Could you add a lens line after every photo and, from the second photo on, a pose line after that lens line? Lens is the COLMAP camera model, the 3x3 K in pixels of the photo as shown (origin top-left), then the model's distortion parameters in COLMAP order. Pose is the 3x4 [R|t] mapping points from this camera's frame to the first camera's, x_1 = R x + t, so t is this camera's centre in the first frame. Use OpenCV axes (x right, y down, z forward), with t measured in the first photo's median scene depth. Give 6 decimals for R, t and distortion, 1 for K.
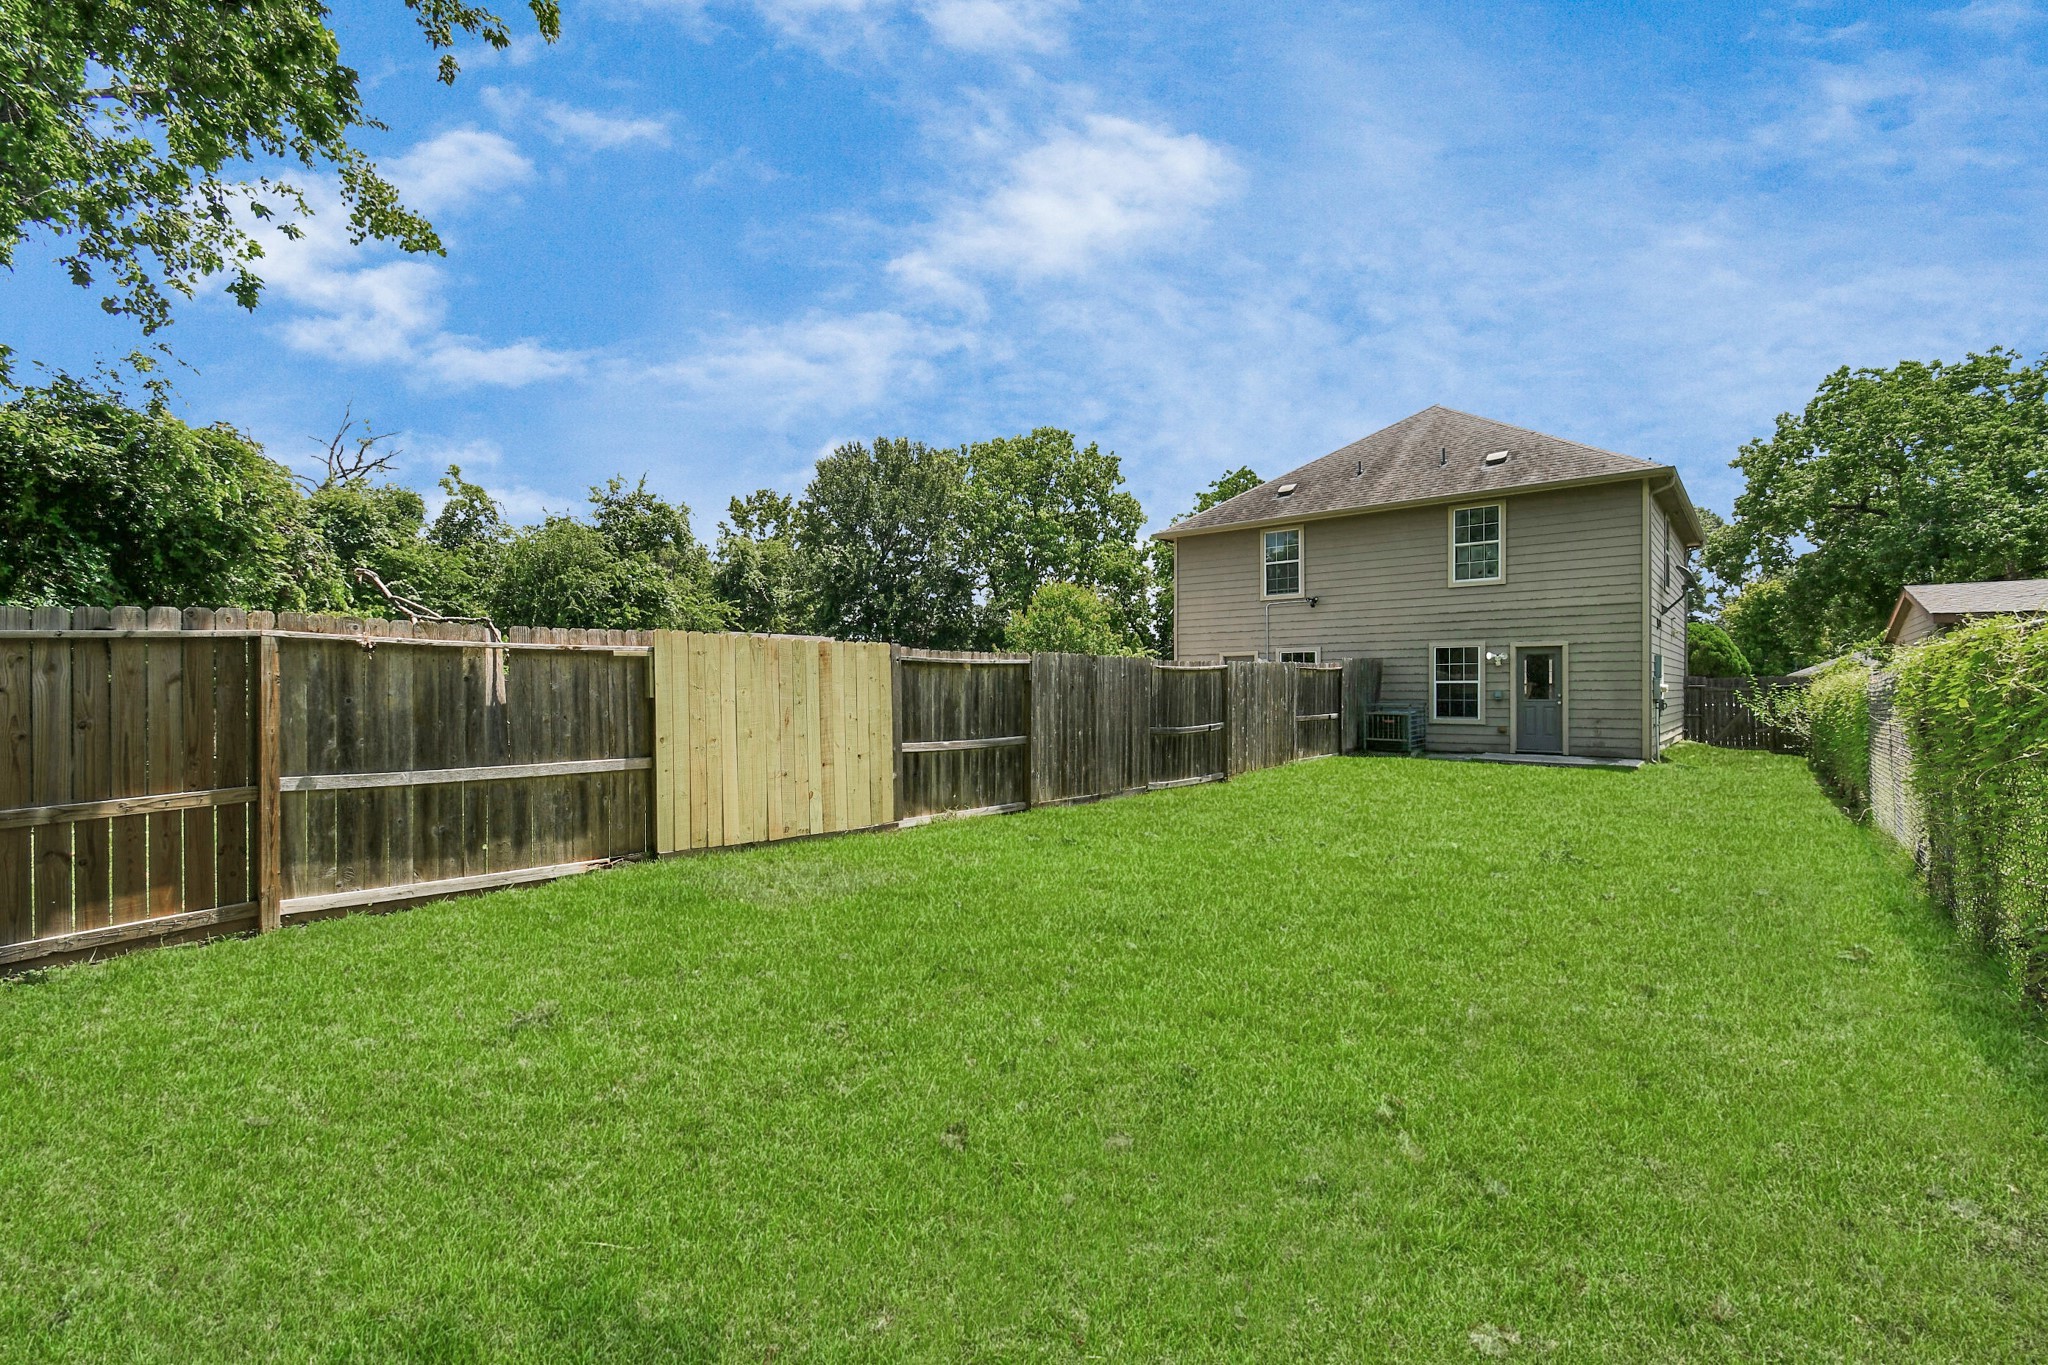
lens RADIAL K [[905.2, 0, 1023.6], [0, 905.2, 680.1], [0, 0, 1]] dist [0.004537, -0.000842]
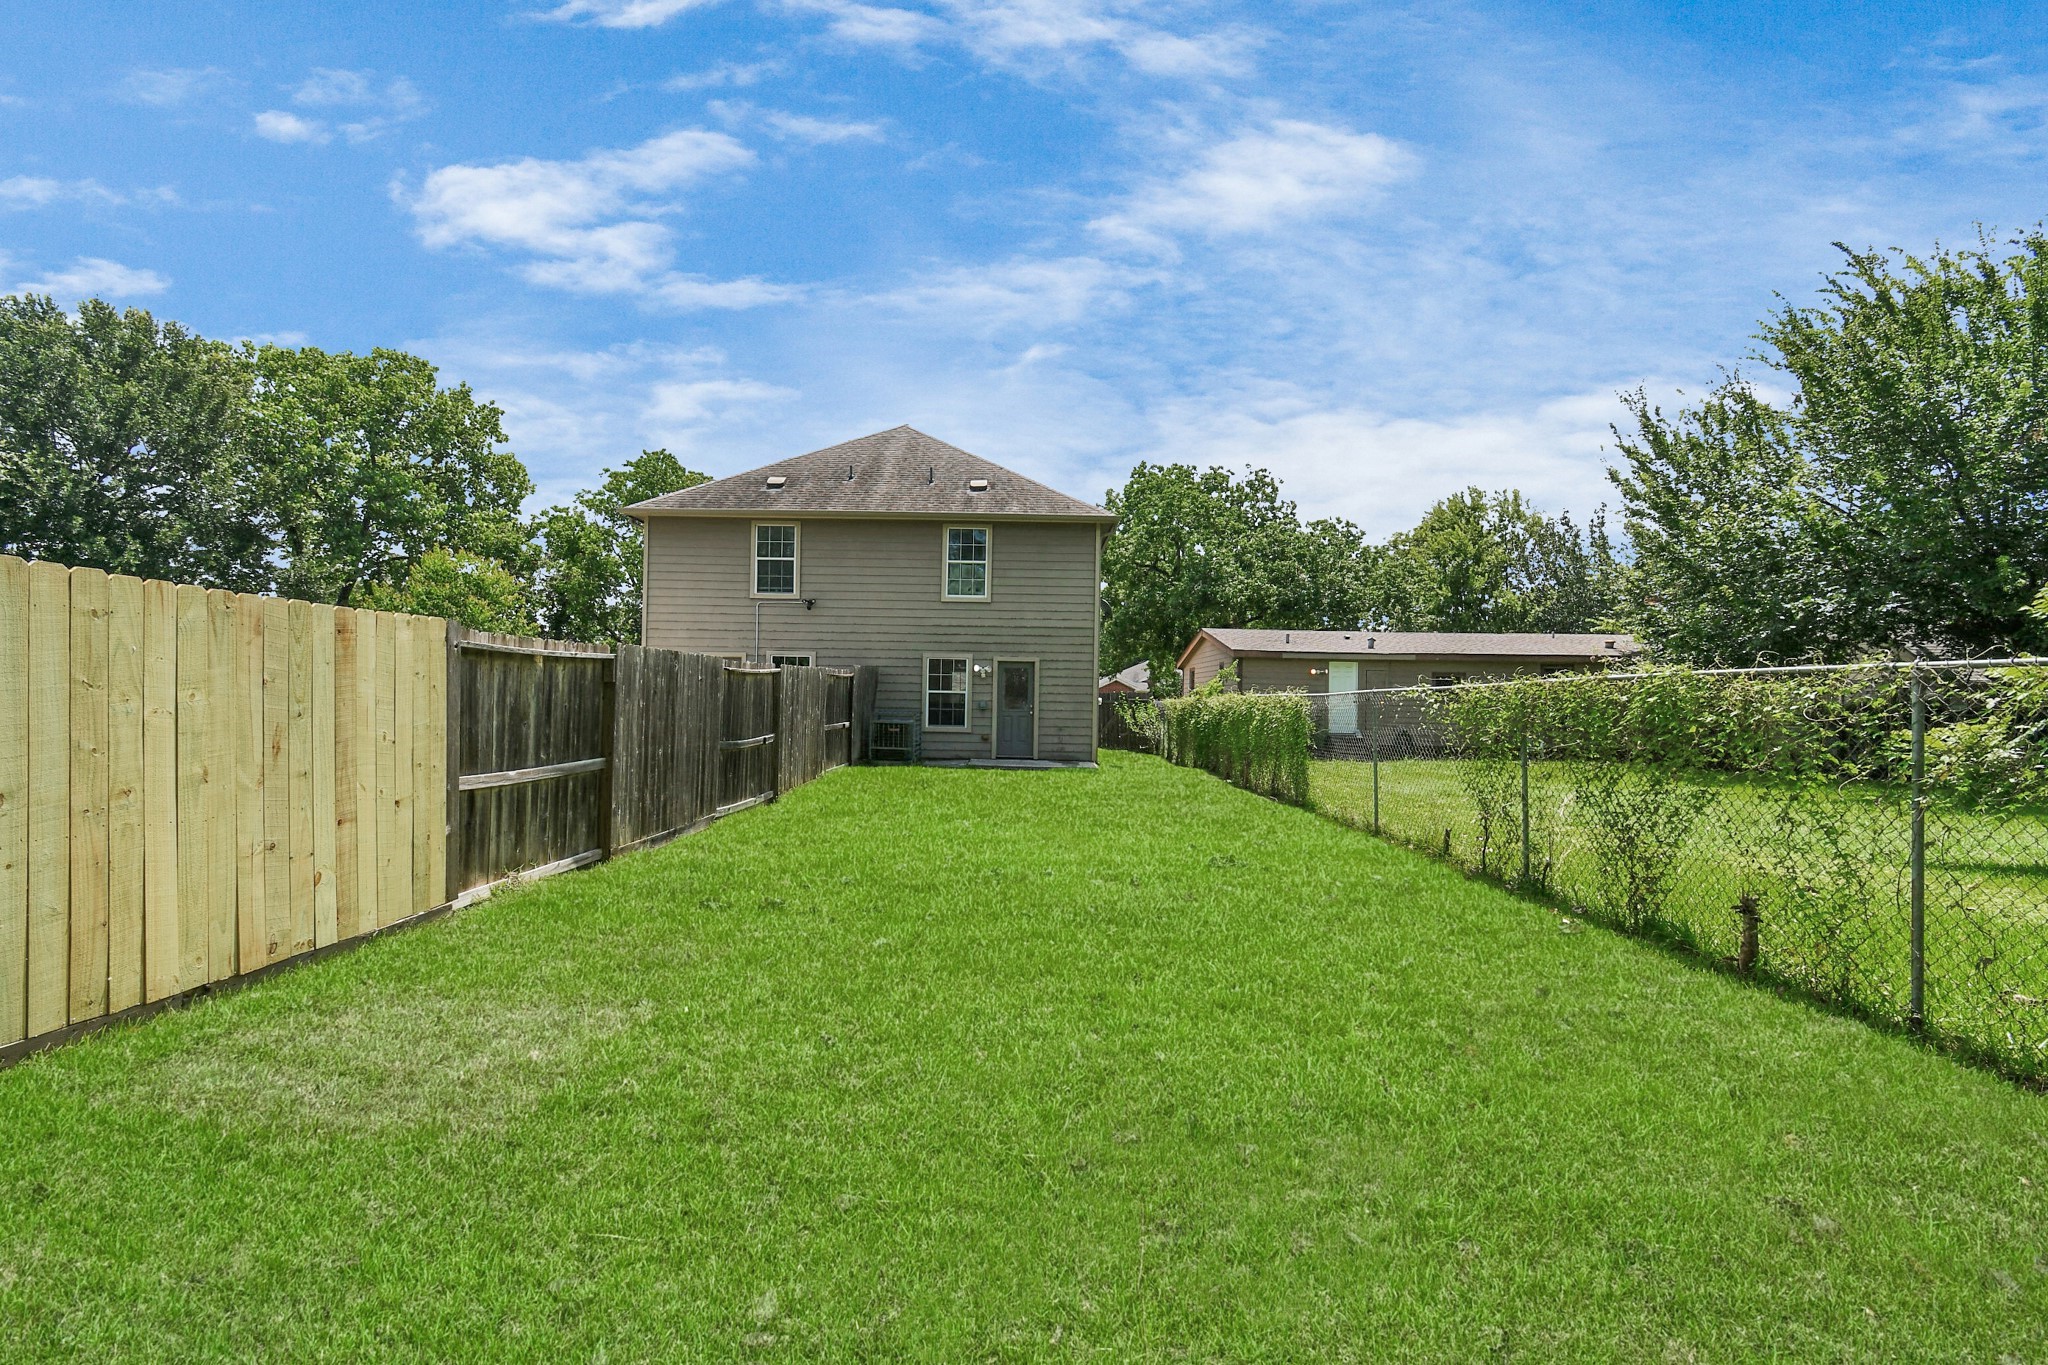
lens RADIAL K [[905.2, 0, 1023.6], [0, 905.2, 691.3], [0, 0, 1]] dist [0.004537, -0.000842]
pose [[0.775231, 0.021467, 0.631312, -0.116957], [-0.027381, 0.999625, -0.000368, -0.000589], [-0.631084, -0.017001, 0.775529, 0.132128]]
